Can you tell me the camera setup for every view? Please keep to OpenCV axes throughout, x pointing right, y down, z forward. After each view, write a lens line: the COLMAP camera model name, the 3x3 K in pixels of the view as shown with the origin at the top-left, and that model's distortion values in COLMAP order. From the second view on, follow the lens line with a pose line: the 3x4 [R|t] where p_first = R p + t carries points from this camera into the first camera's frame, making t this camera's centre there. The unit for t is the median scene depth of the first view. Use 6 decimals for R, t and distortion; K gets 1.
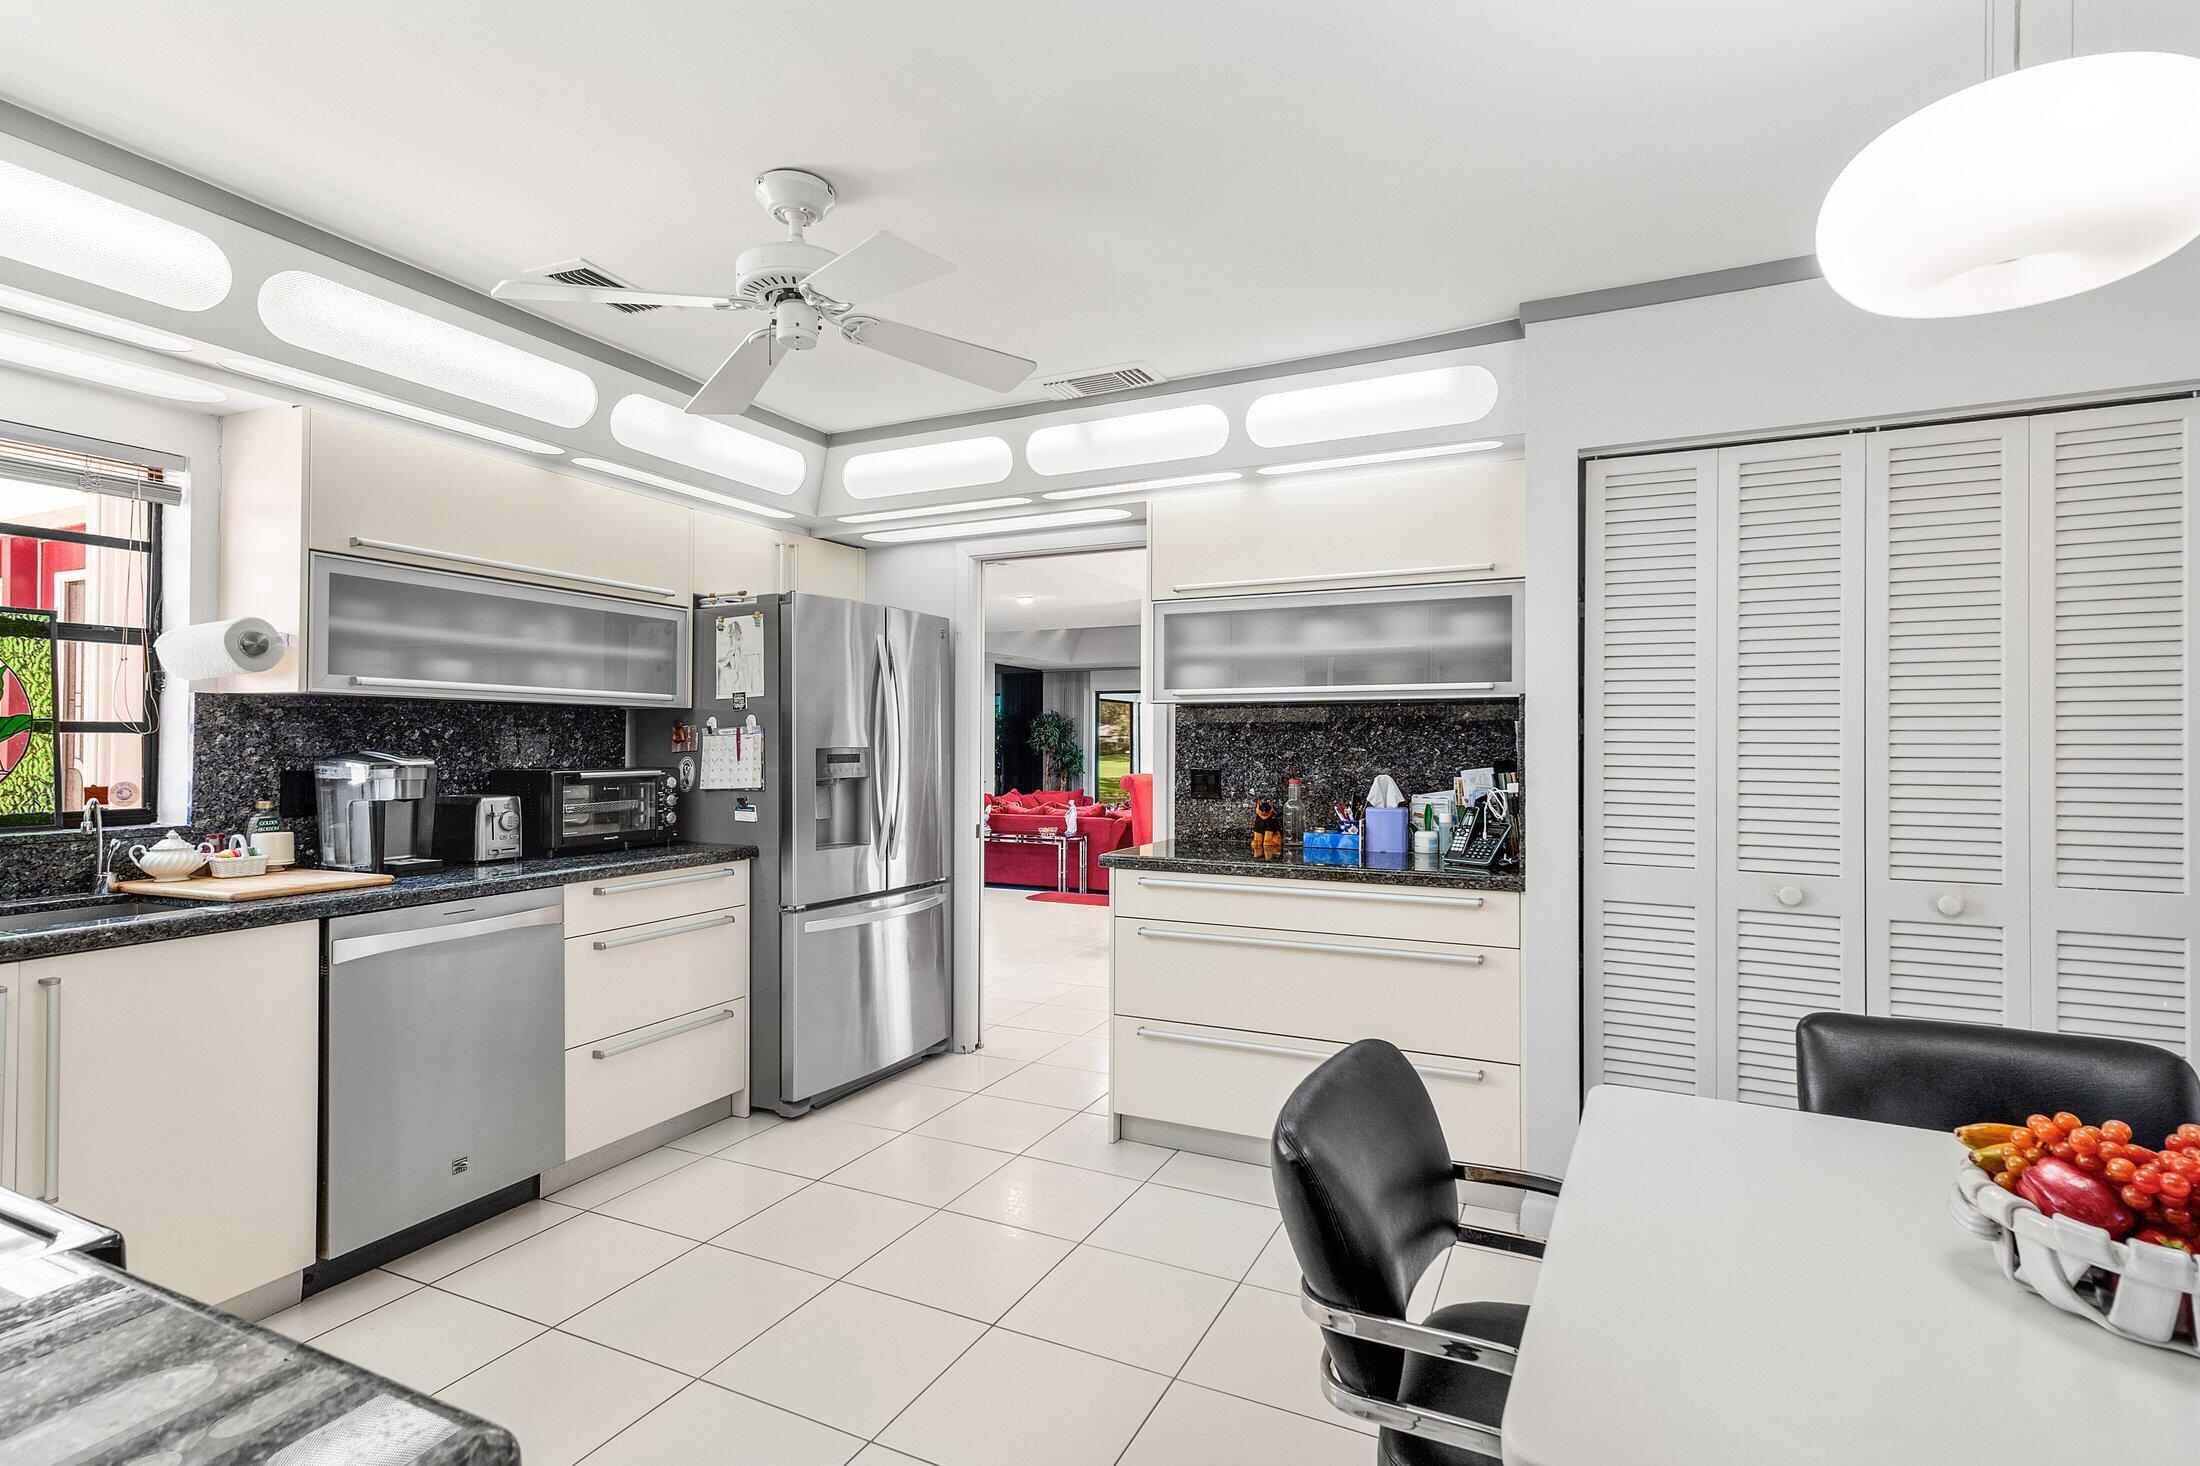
lens RADIAL K [[1068.0, 0, 1100.0], [0, 1068.0, 733.0], [0, 0, 1]] dist [-0.001989, 0.000240]
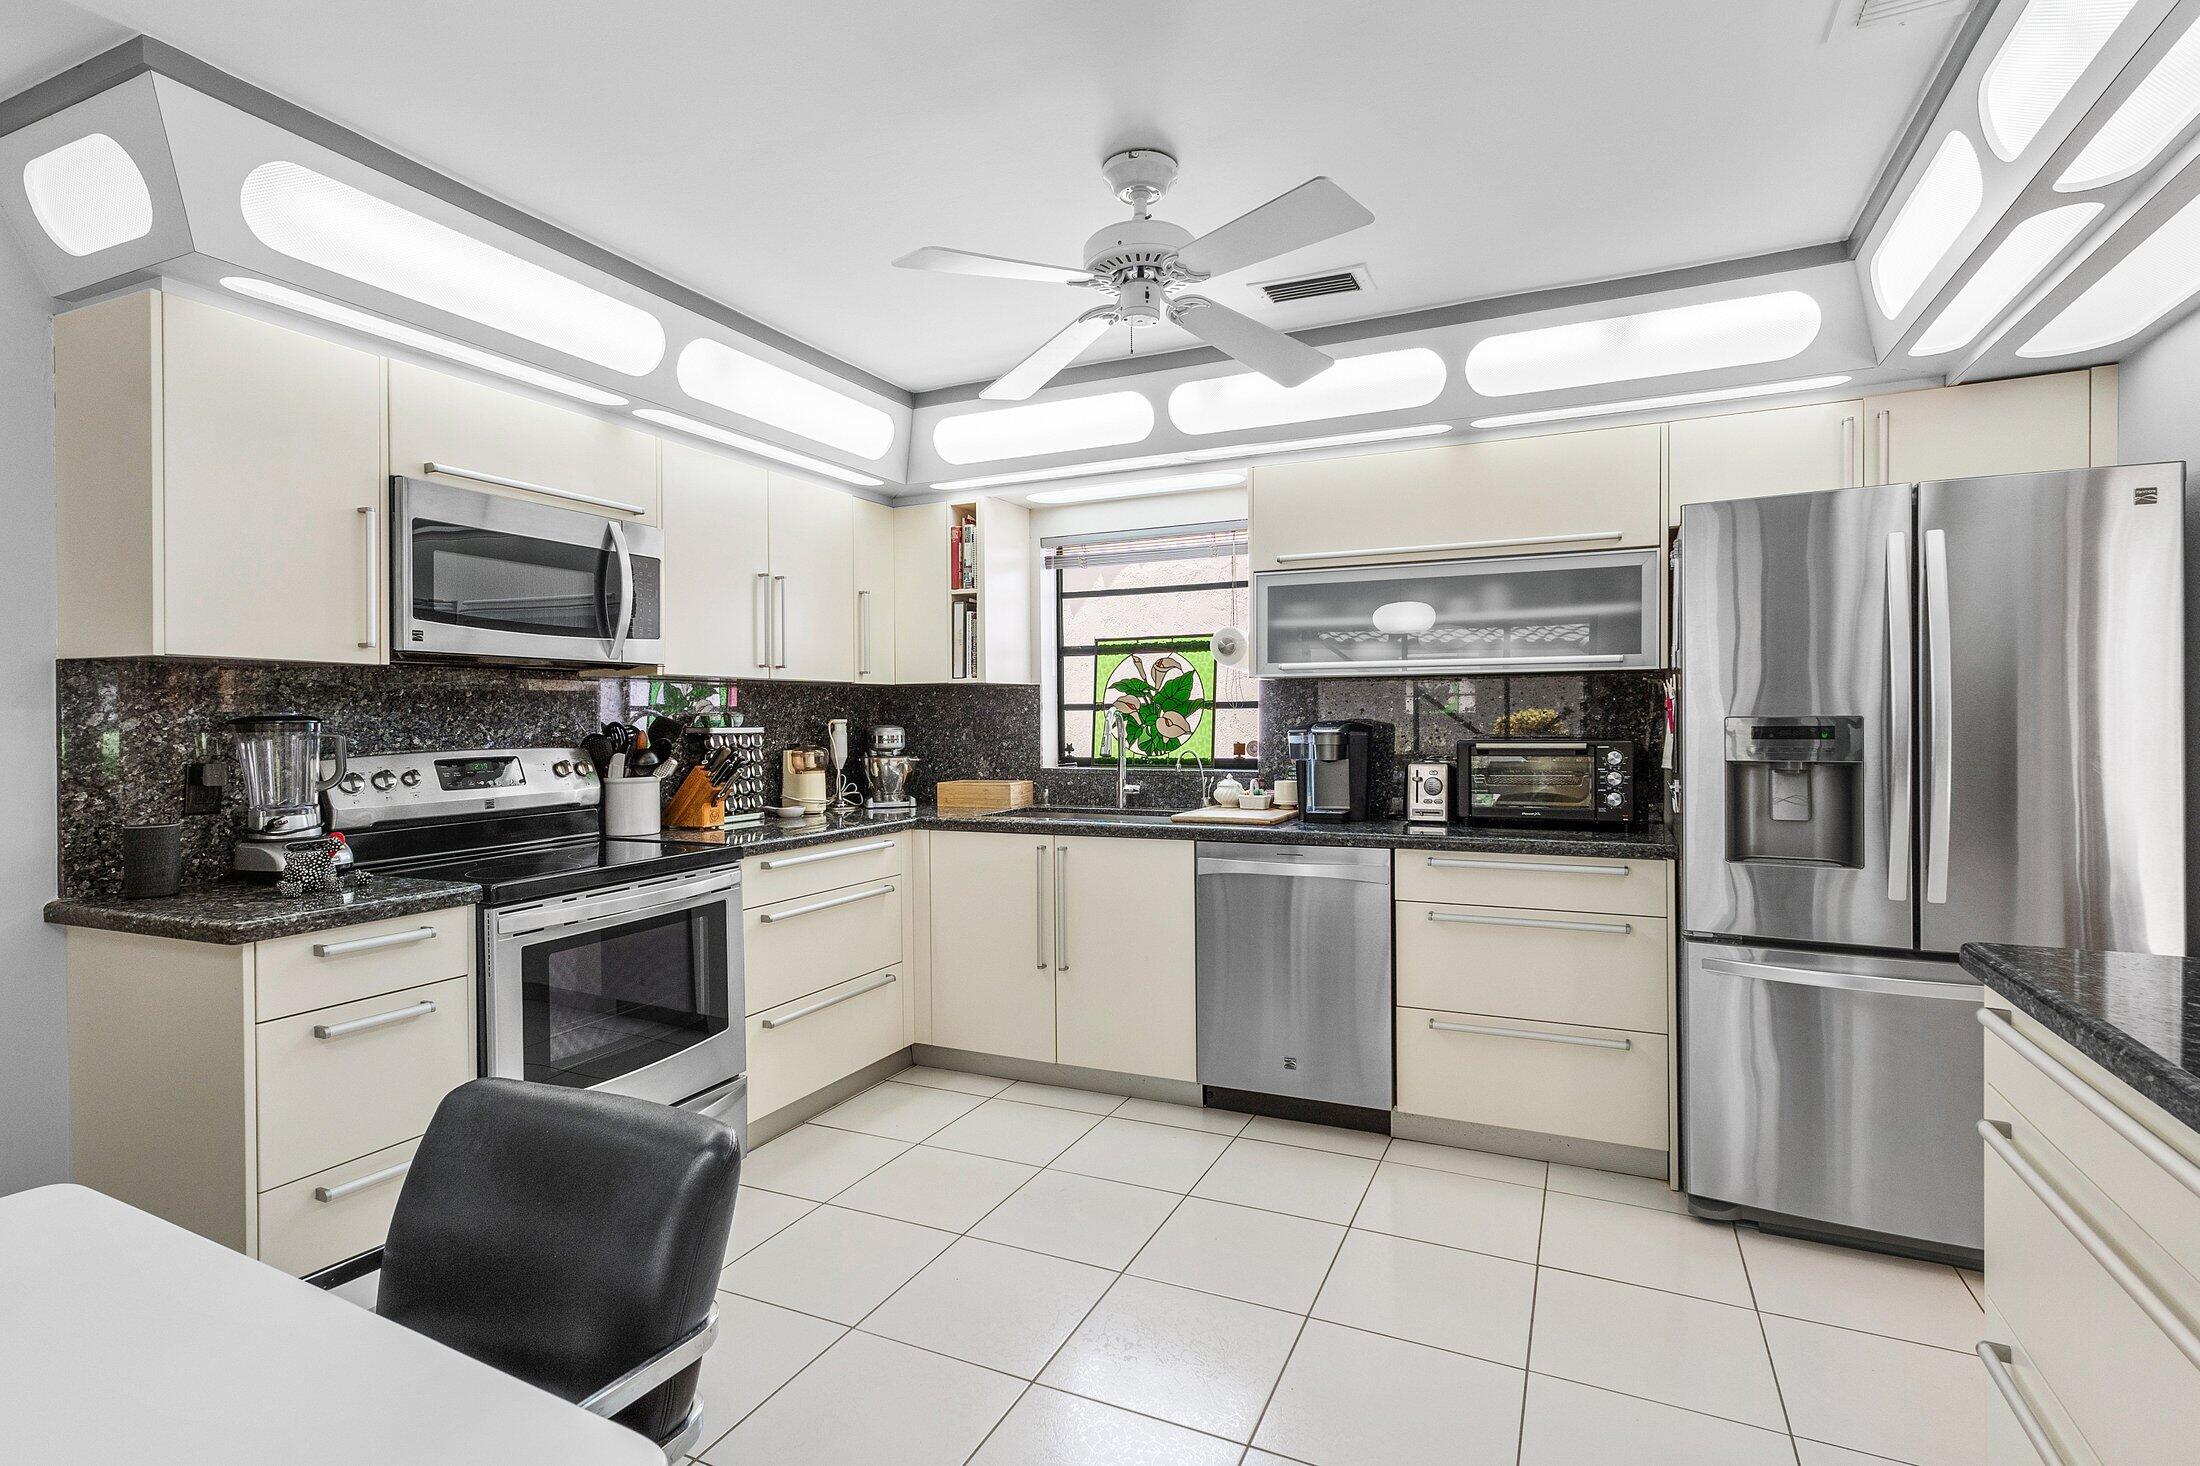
lens RADIAL K [[1068.0, 0, 1100.0], [0, 1068.0, 733.0], [0, 0, 1]] dist [-0.001989, 0.000240]
pose [[0.005222, 0.013870, -0.999890, 0.539106], [0.017880, 0.999743, 0.013961, 0.007962], [0.999827, -0.017951, 0.004973, 0.694893]]
